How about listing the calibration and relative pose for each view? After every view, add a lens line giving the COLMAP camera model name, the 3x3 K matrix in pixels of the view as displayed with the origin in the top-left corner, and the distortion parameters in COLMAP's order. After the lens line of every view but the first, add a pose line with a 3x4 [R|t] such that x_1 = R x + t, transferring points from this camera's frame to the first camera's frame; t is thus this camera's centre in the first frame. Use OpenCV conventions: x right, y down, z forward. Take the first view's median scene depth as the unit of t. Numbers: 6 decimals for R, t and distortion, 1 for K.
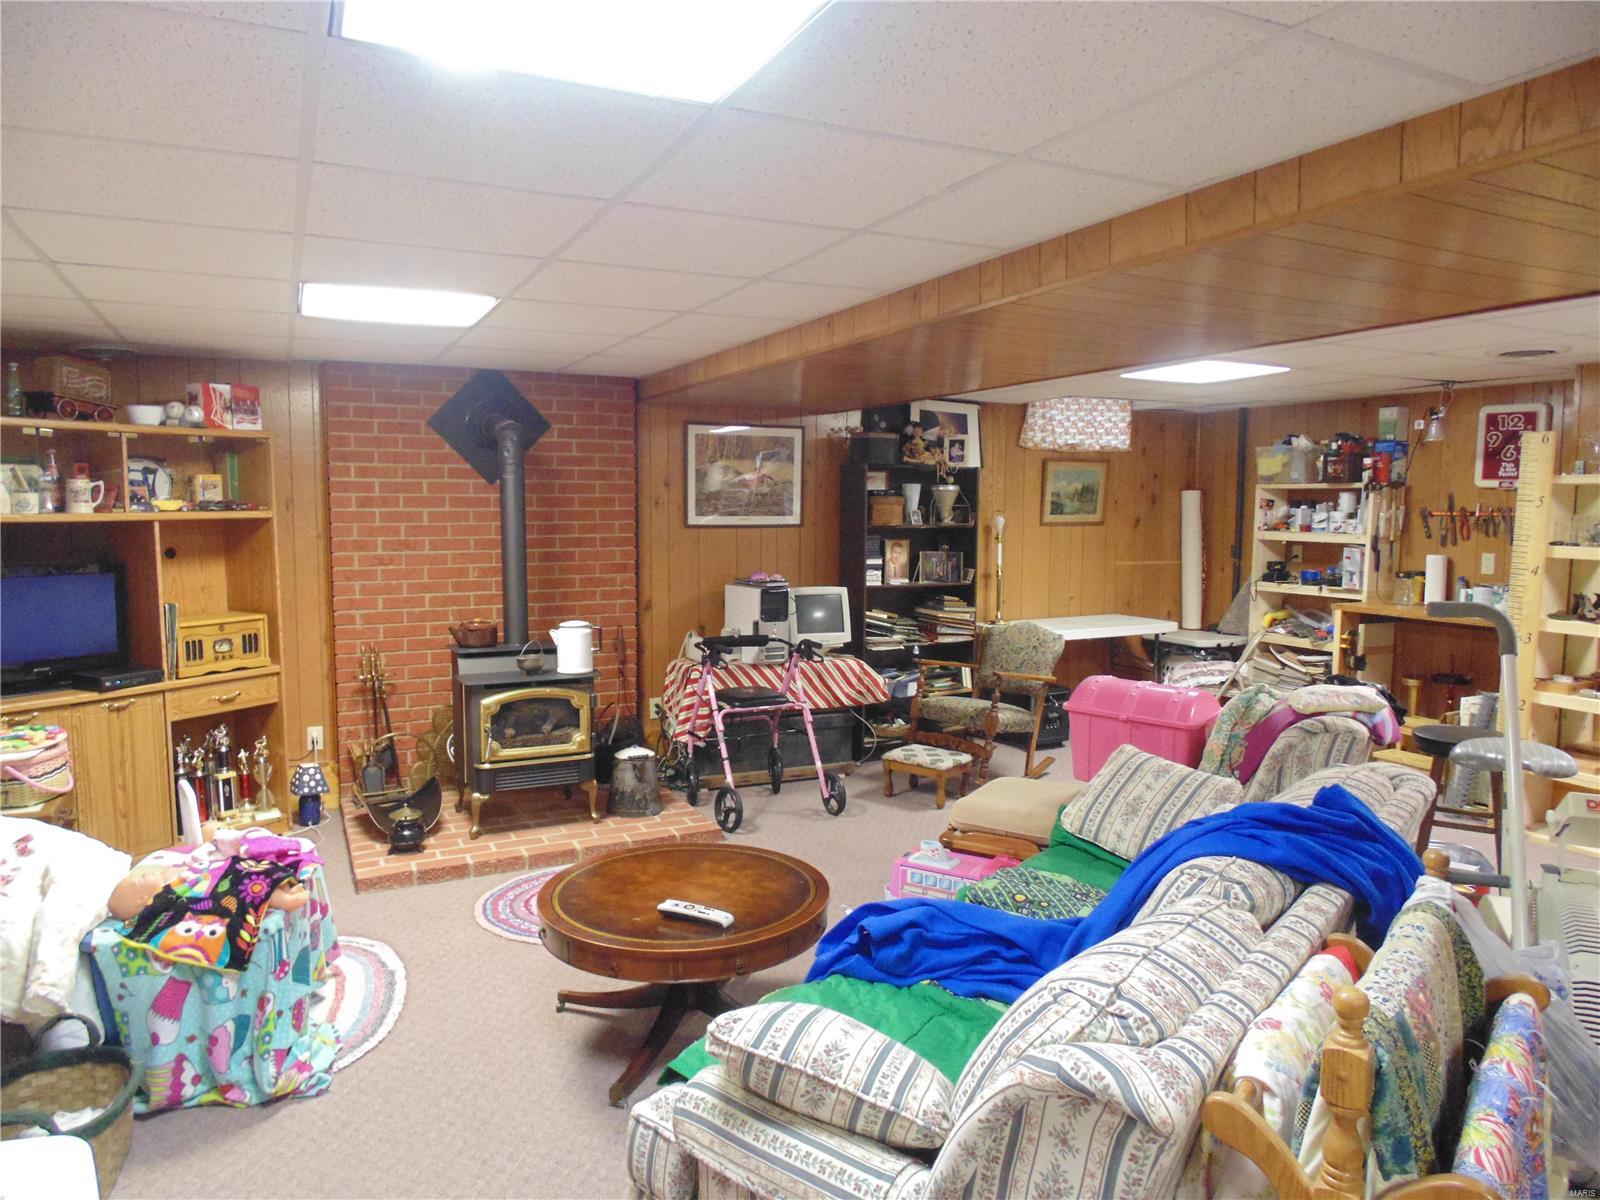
lens RADIAL K [[1053.1, 0, 807.8], [0, 1053.1, 593.0], [0, 0, 1]] dist [-0.020556, 0.003055]
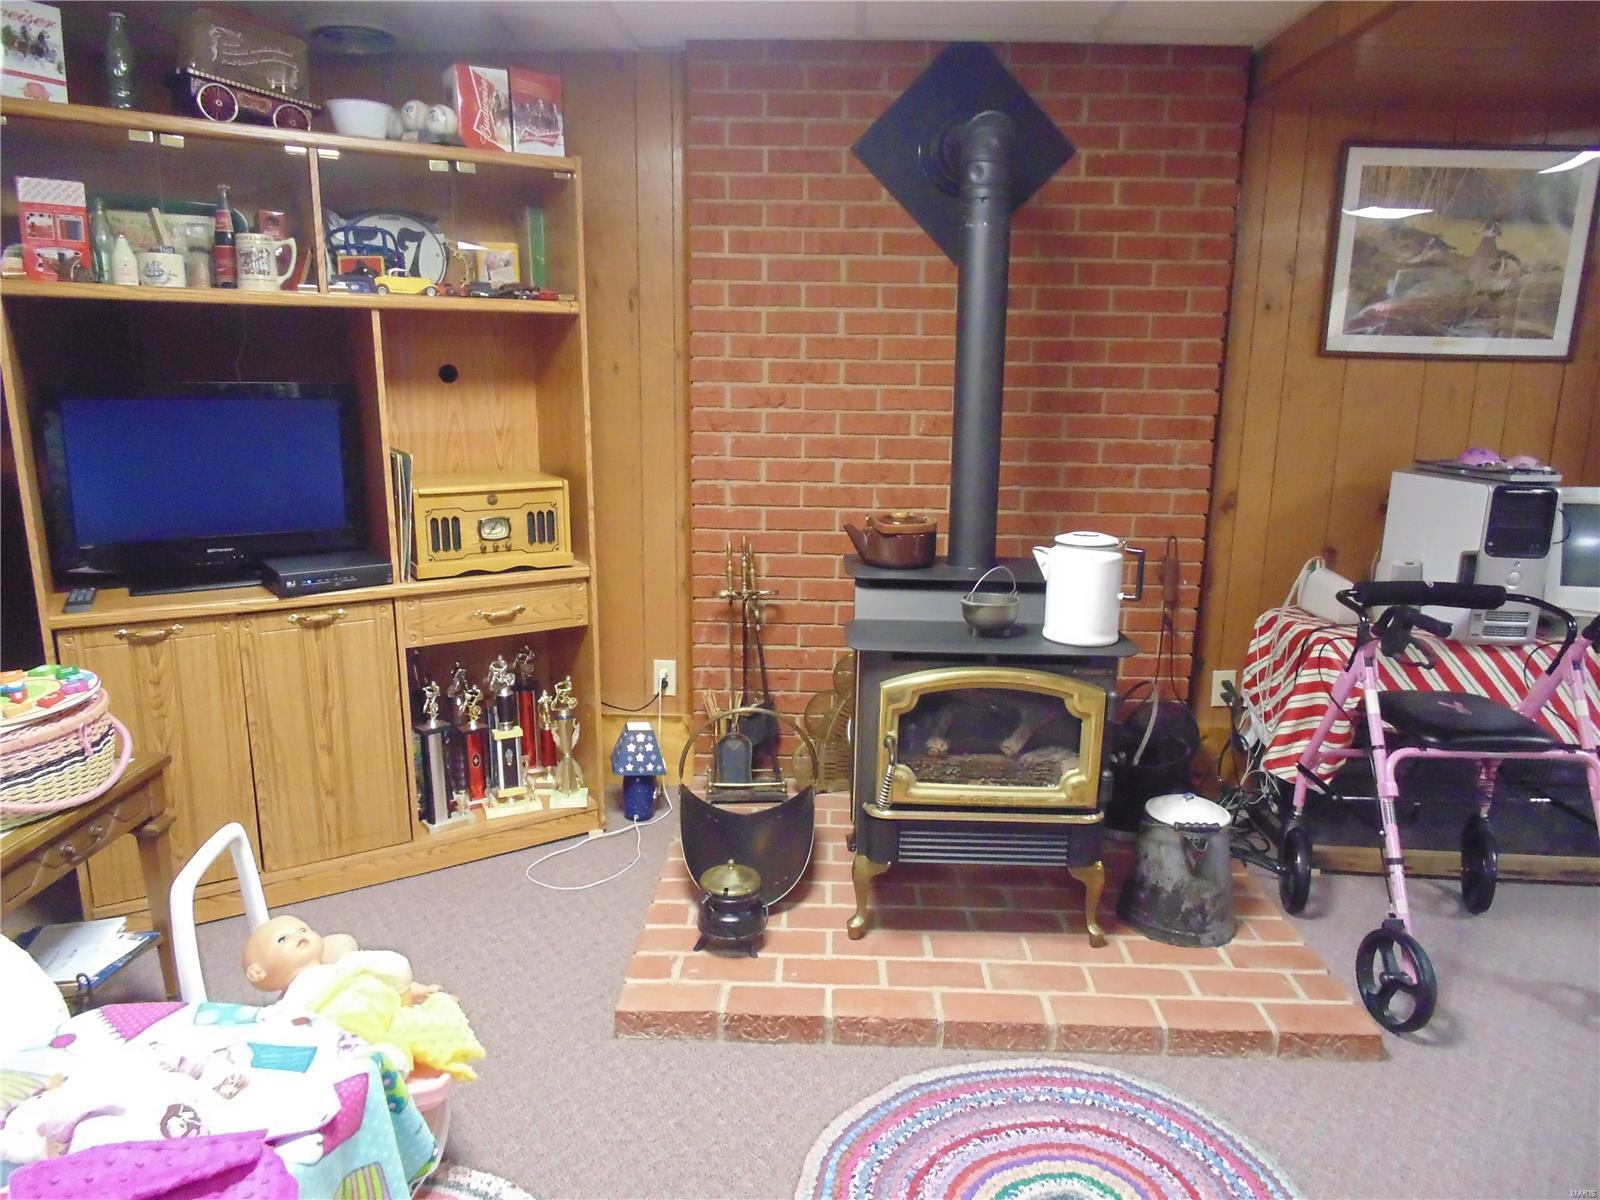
lens RADIAL K [[1053.1, 0, 812.8], [0, 1053.1, 590.5], [0, 0, 1]] dist [-0.020556, 0.003055]
pose [[0.885292, 0.106590, -0.452655, -0.116414], [-0.052285, 0.990020, 0.130868, -0.003060], [0.462087, -0.092189, 0.882030, 0.533382]]
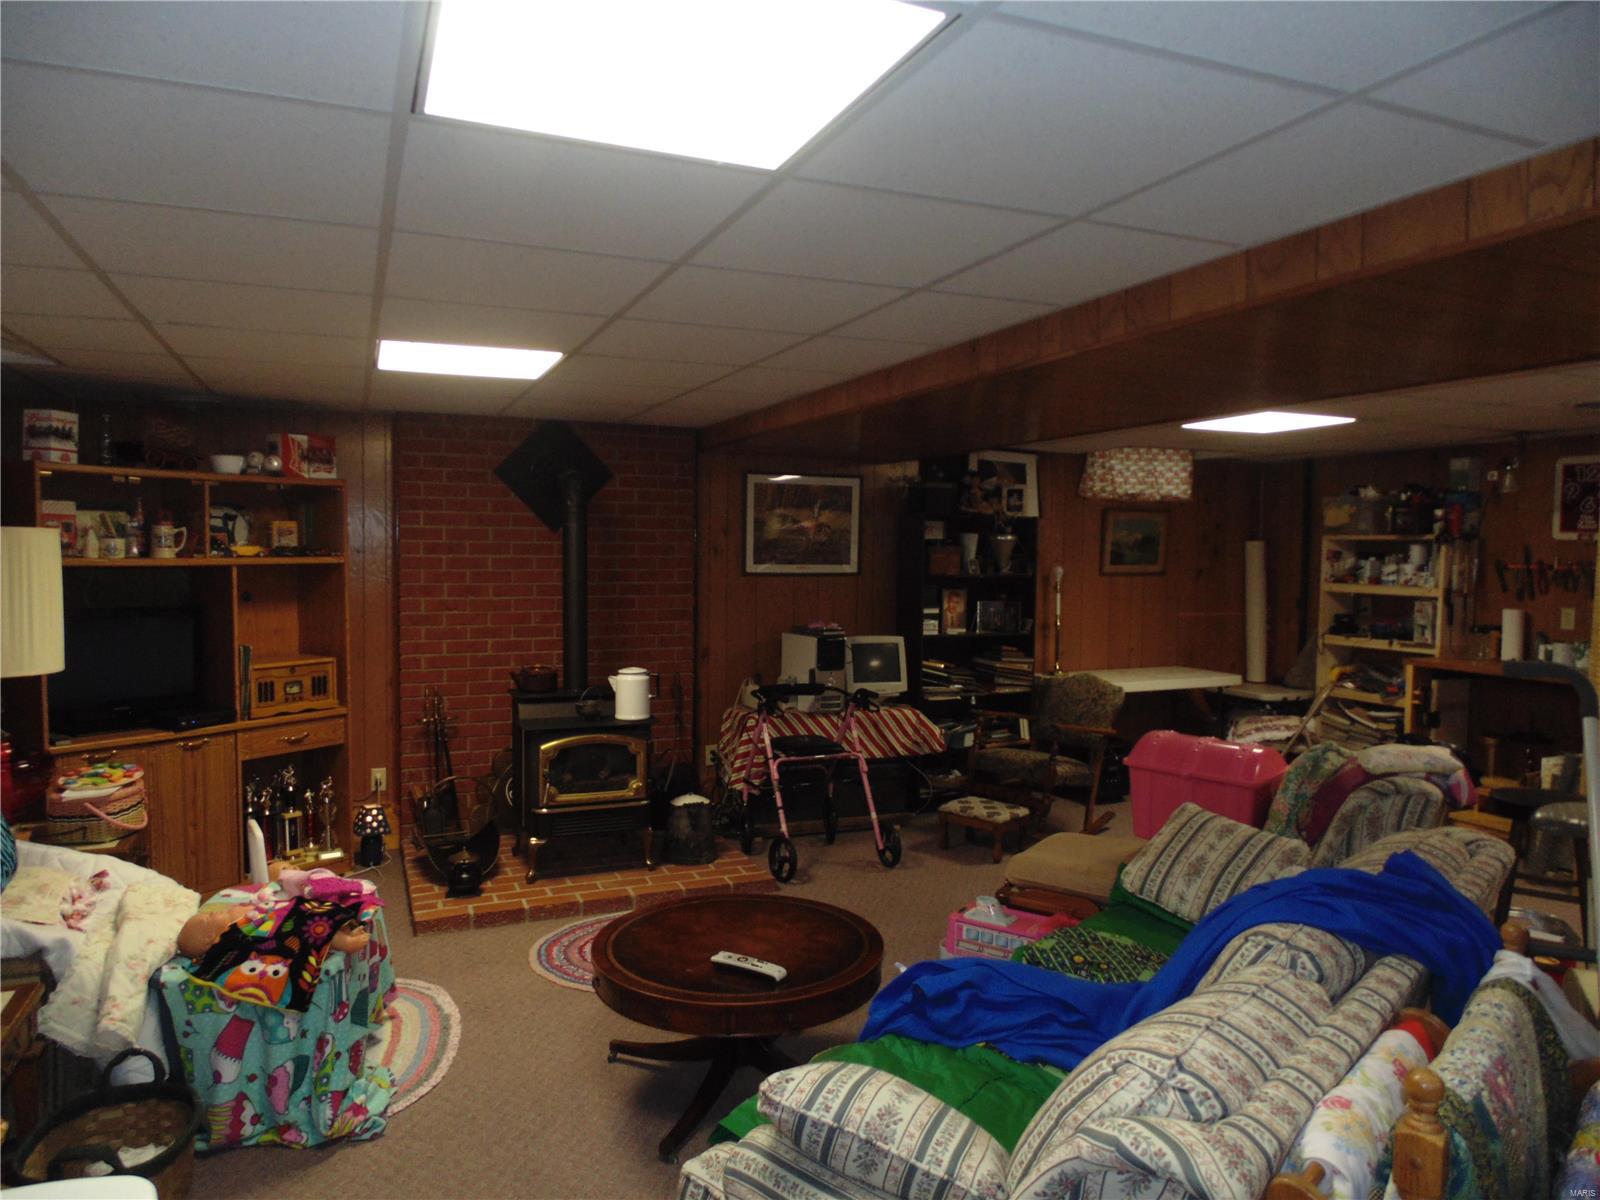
lens RADIAL K [[1053.1, 0, 807.6], [0, 1053.1, 593.0], [0, 0, 1]] dist [-0.020556, 0.003055]
pose [[0.998498, 0.008580, -0.054111, -0.000211], [-0.010899, 0.999028, -0.042722, -0.003771], [0.053692, 0.043248, 0.997621, -0.002544]]
